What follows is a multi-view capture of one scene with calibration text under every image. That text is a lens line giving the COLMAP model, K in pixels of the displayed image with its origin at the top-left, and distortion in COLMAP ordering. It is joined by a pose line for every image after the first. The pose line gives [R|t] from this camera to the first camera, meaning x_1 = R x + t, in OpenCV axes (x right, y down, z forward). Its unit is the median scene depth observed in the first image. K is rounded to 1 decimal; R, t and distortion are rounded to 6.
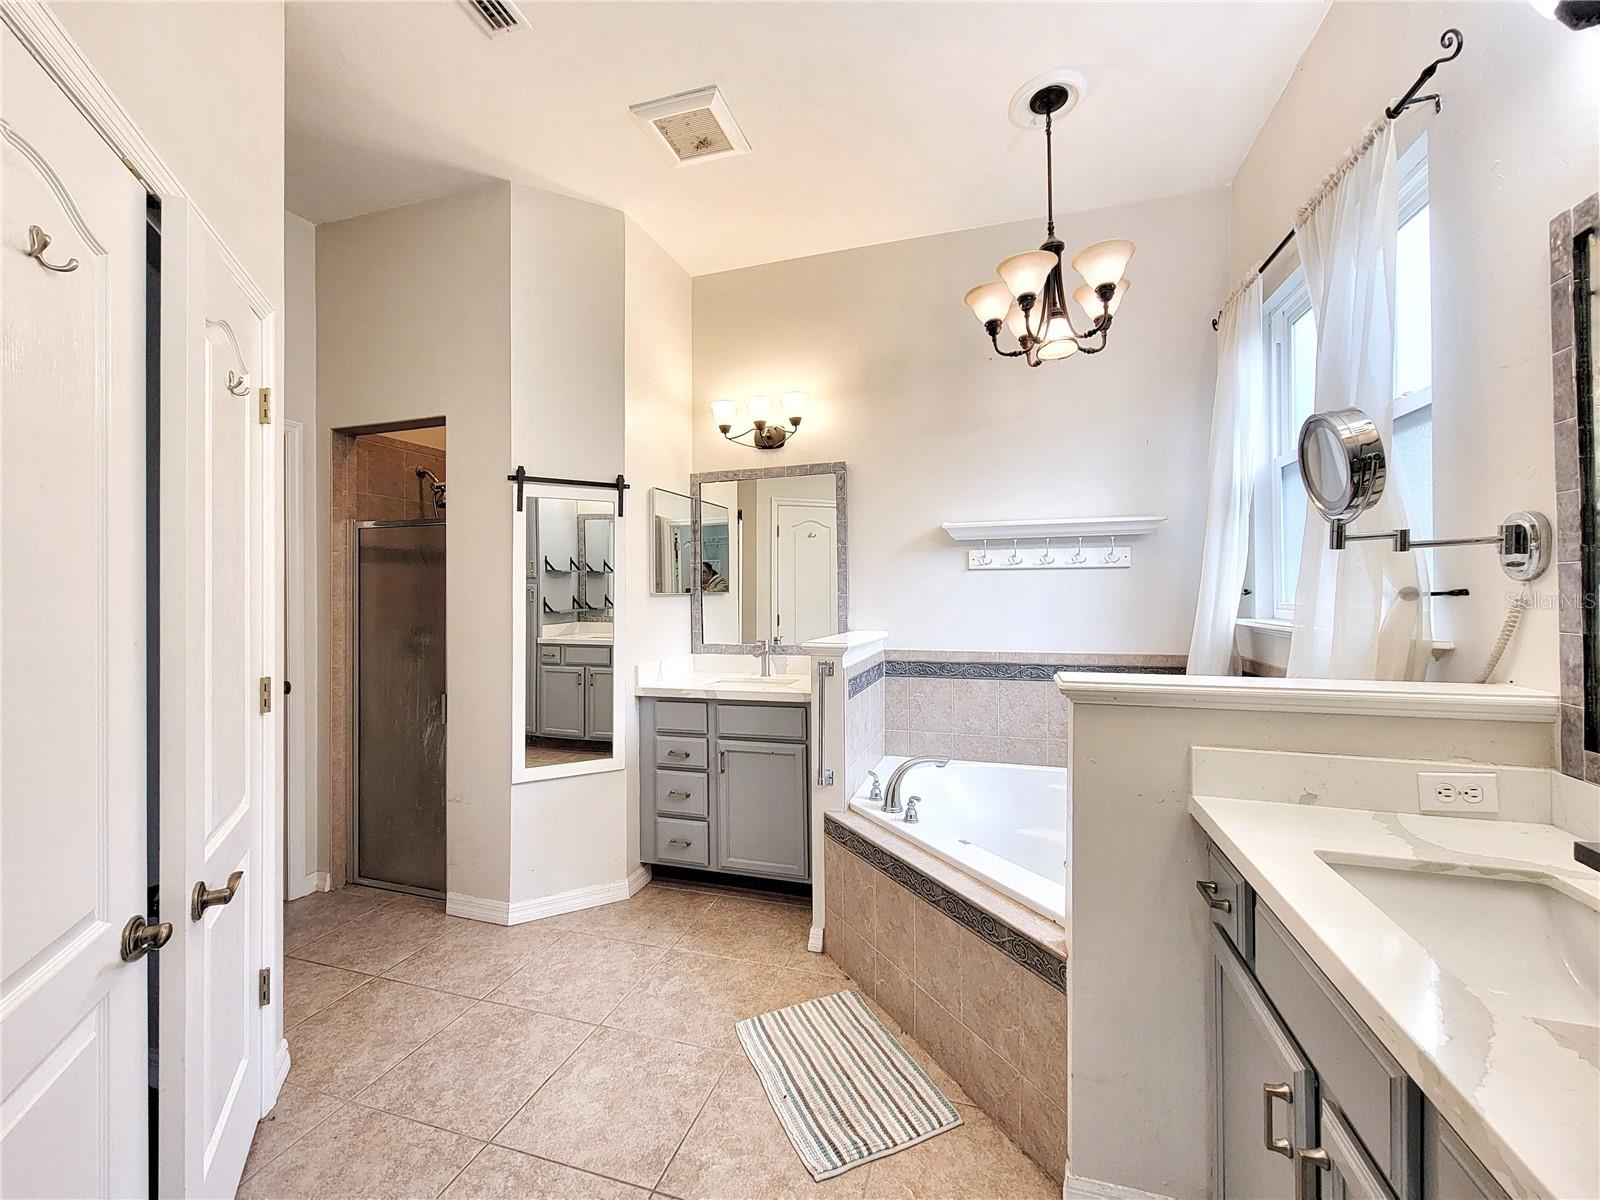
lens RADIAL K [[652.9, 0, 803.3], [0, 652.9, 584.2], [0, 0, 1]] dist [0.000636, 0.000109]
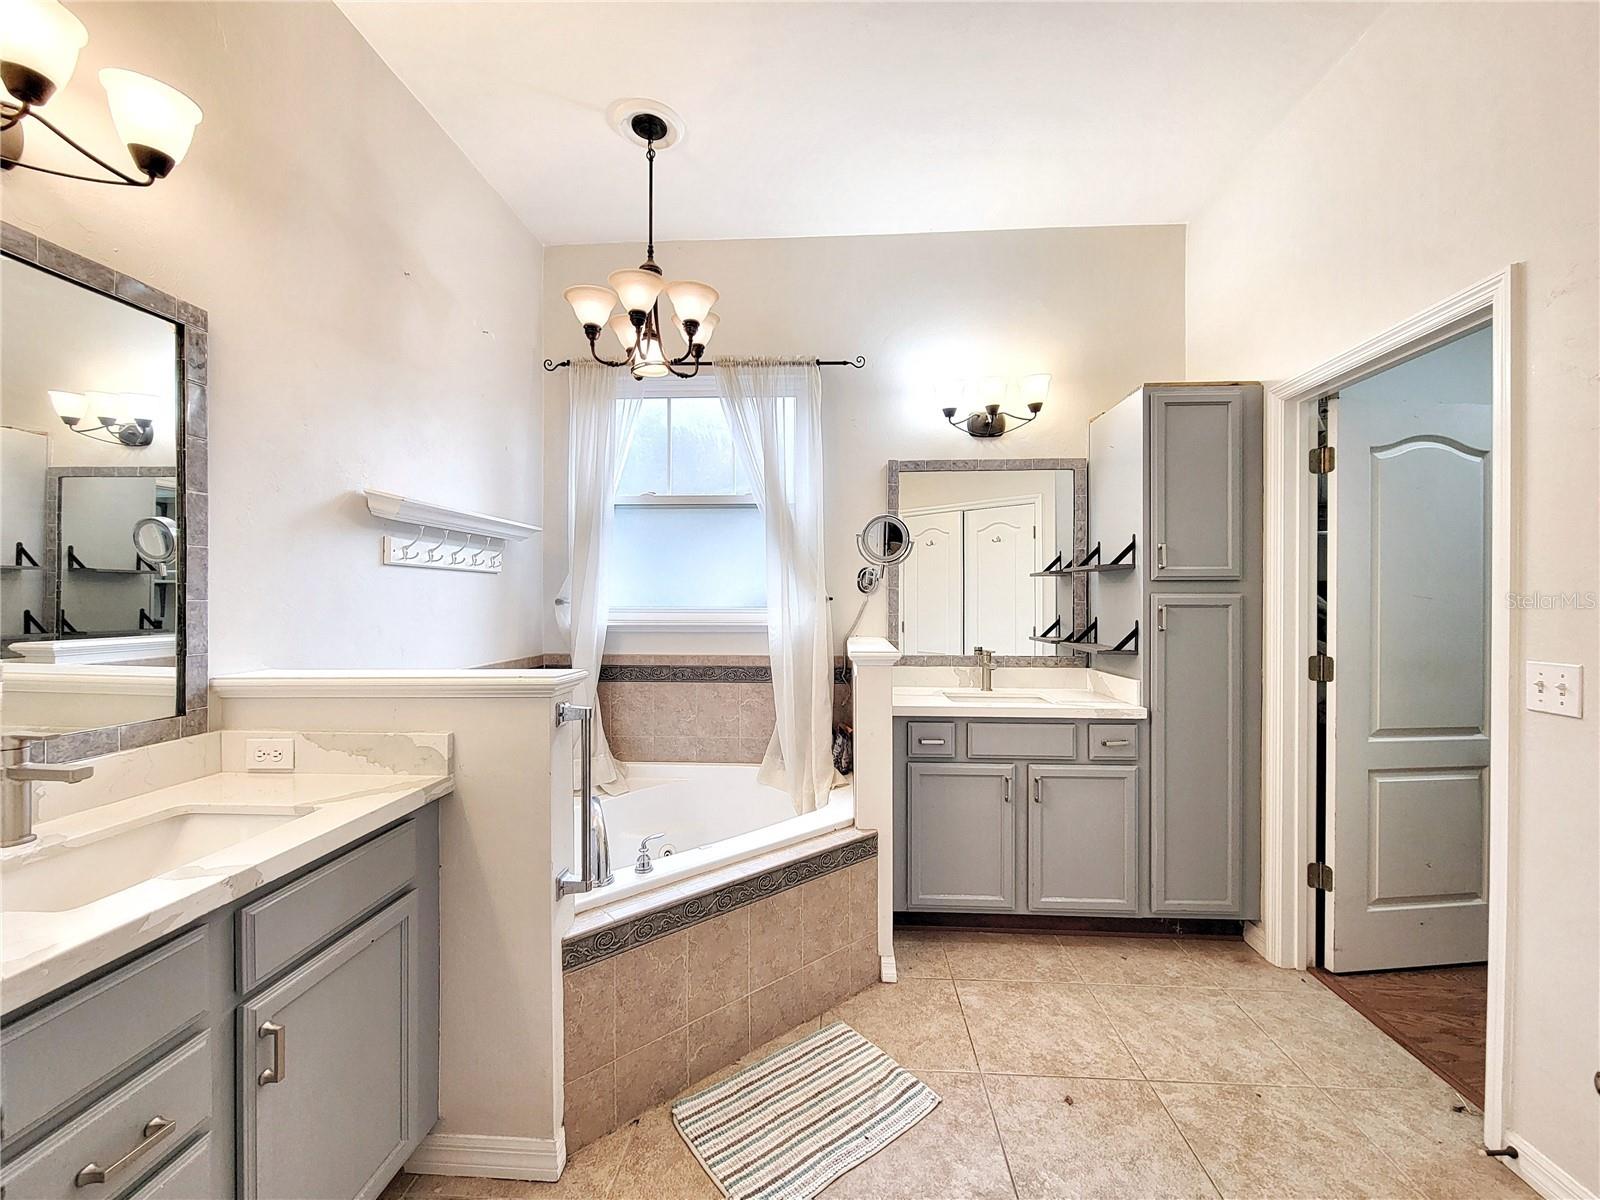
lens RADIAL K [[654.0, 0, 803.1], [0, 654.0, 598.8], [0, 0, 1]] dist [-0.001049, -0.000329]
pose [[-0.237920, 0.008476, 0.971248, -0.702118], [-0.009637, 0.999892, -0.011086, 0.023655], [-0.971237, -0.011998, -0.237812, 1.011521]]
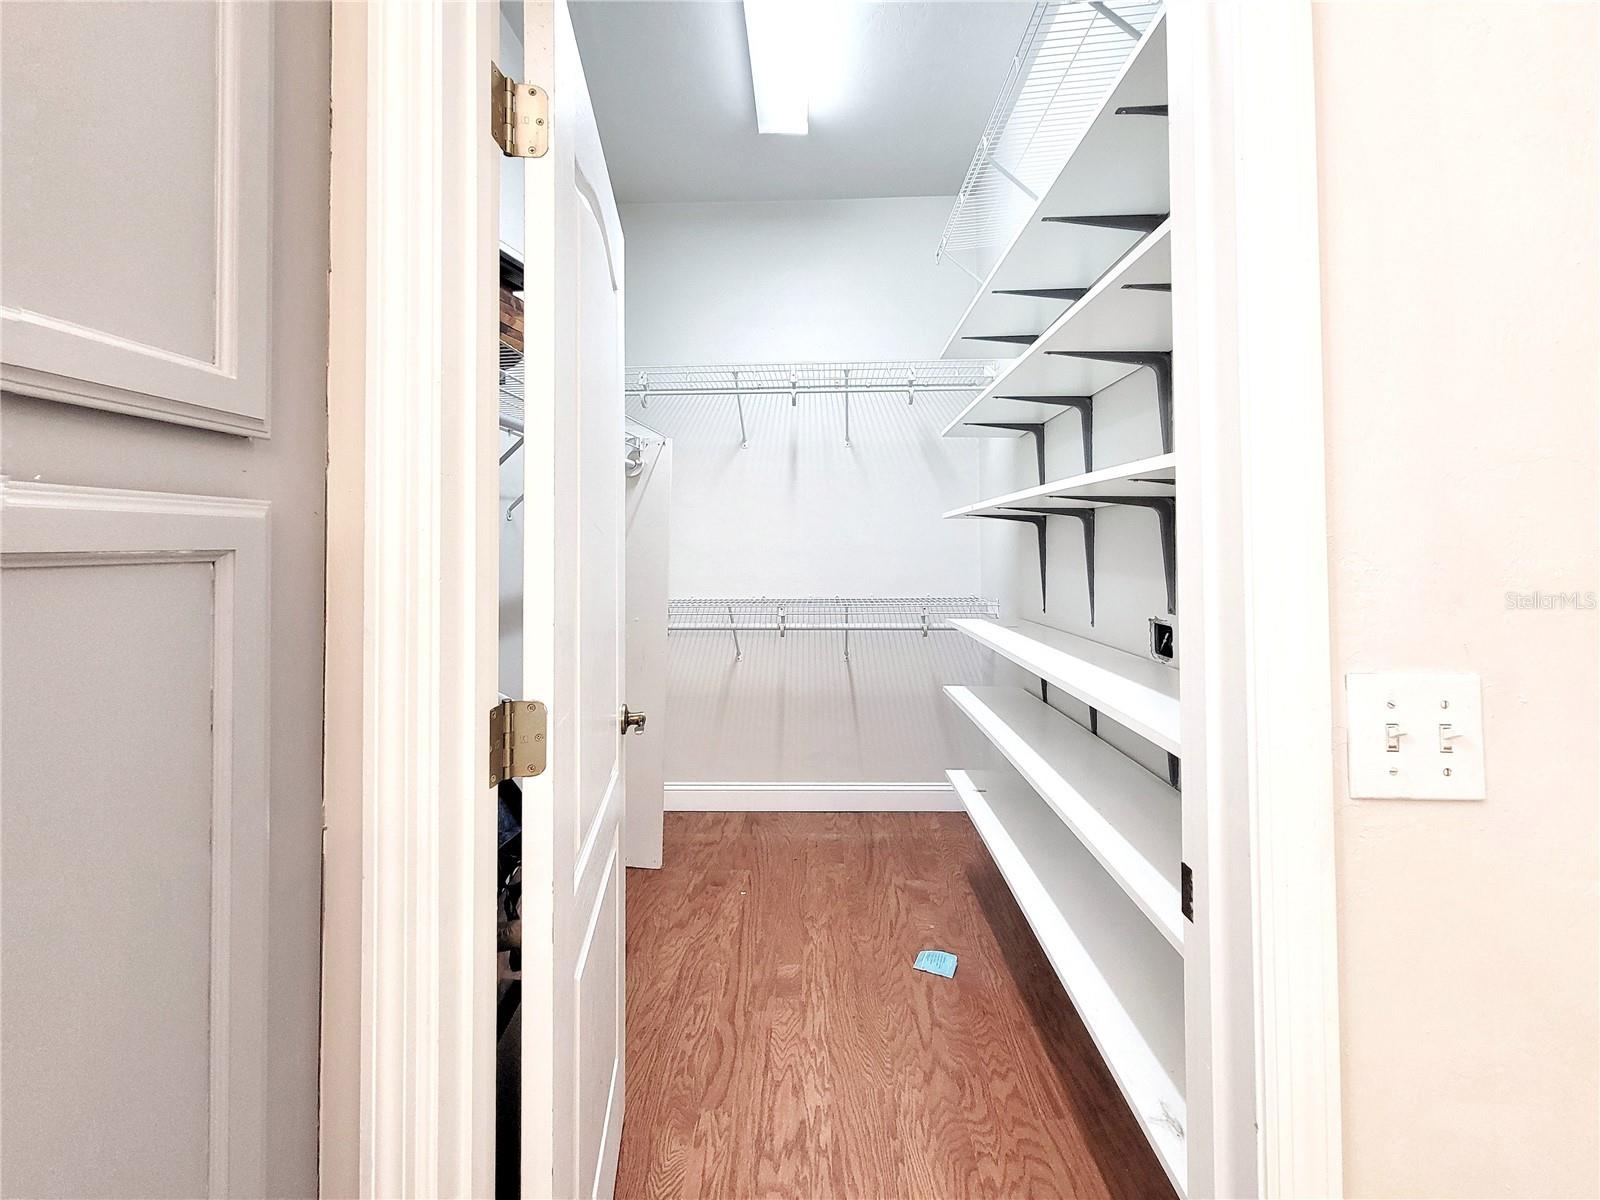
lens RADIAL K [[644.2, 0, 801.6], [0, 644.2, 541.0], [0, 0, 1]] dist [-0.001324, -0.000161]
pose [[-0.962699, 0.012828, -0.270271, 0.064613], [0.017534, 0.999734, -0.015006, 0.017418], [0.270007, -0.019185, -0.962667, 0.319106]]
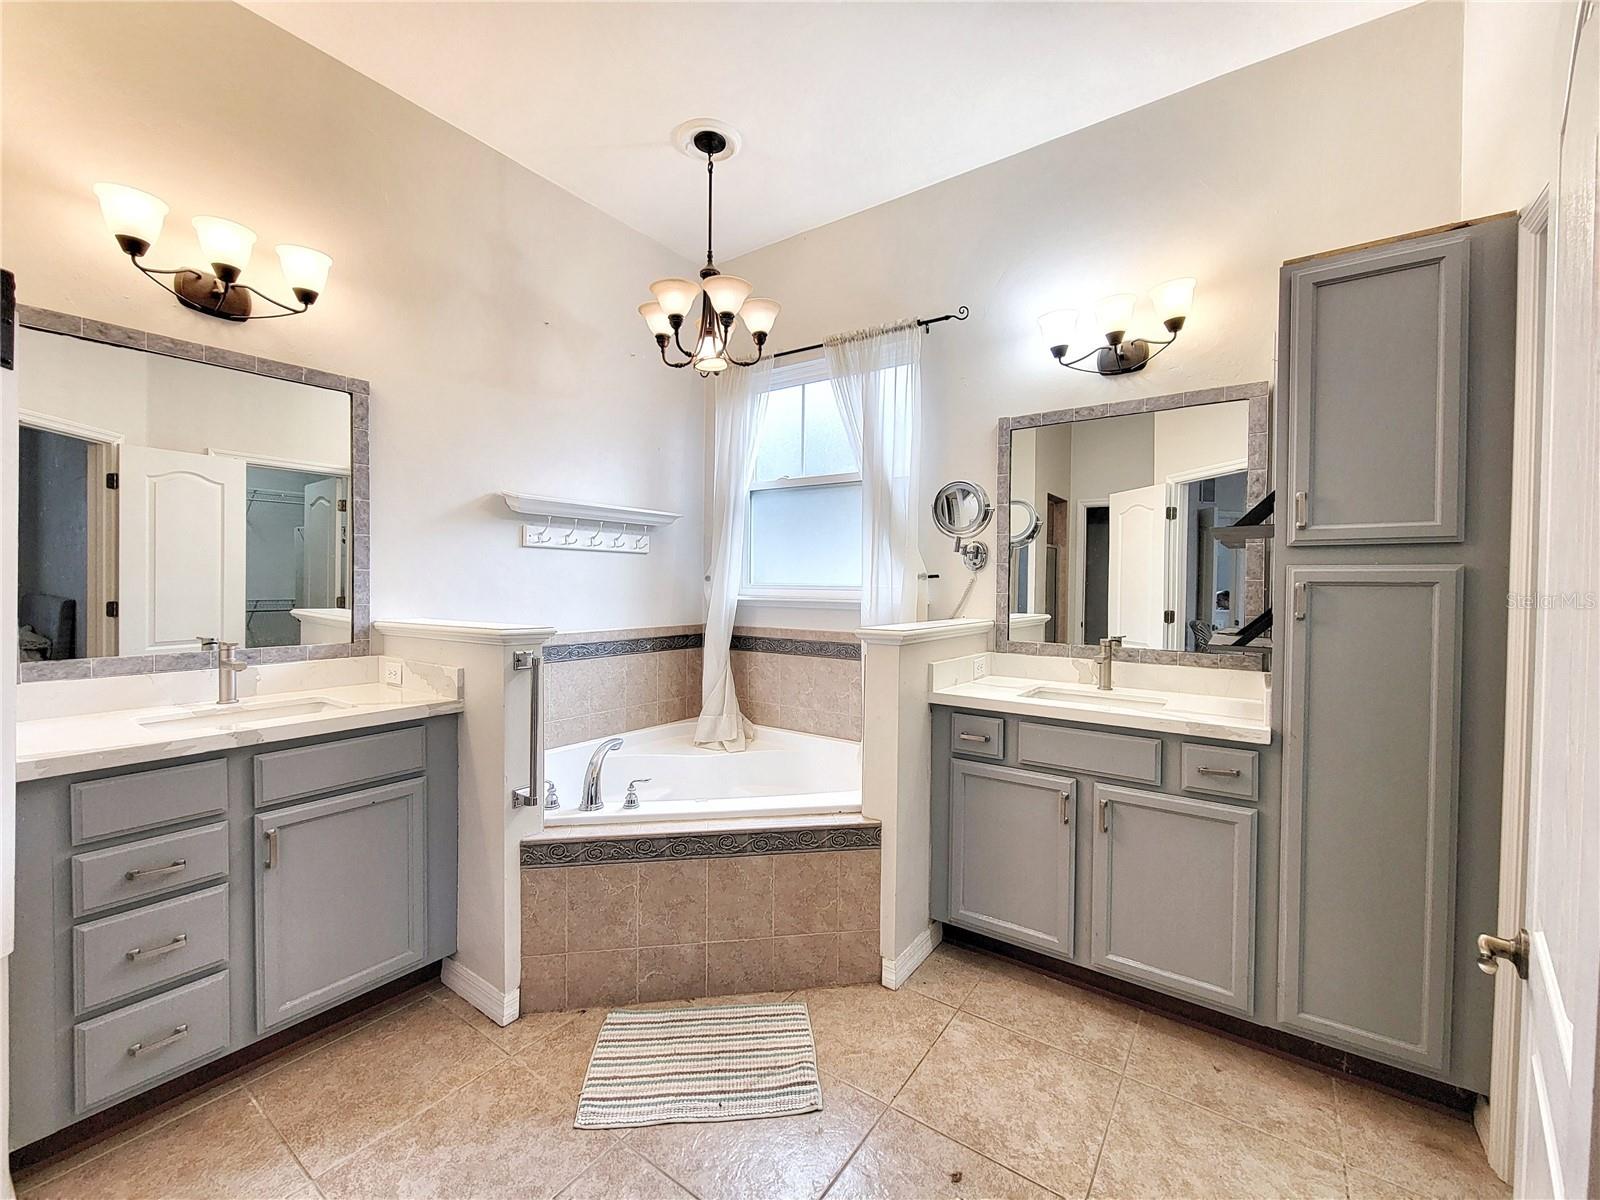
lens RADIAL K [[653.2, 0, 802.2], [0, 653.2, 592.8], [0, 0, 1]] dist [-0.001401, -0.000170]
pose [[0.312860, -0.001338, 0.949798, -0.670149], [-0.022772, 0.999701, 0.008909, 0.034874], [-0.949526, -0.024416, 0.312736, 0.473056]]
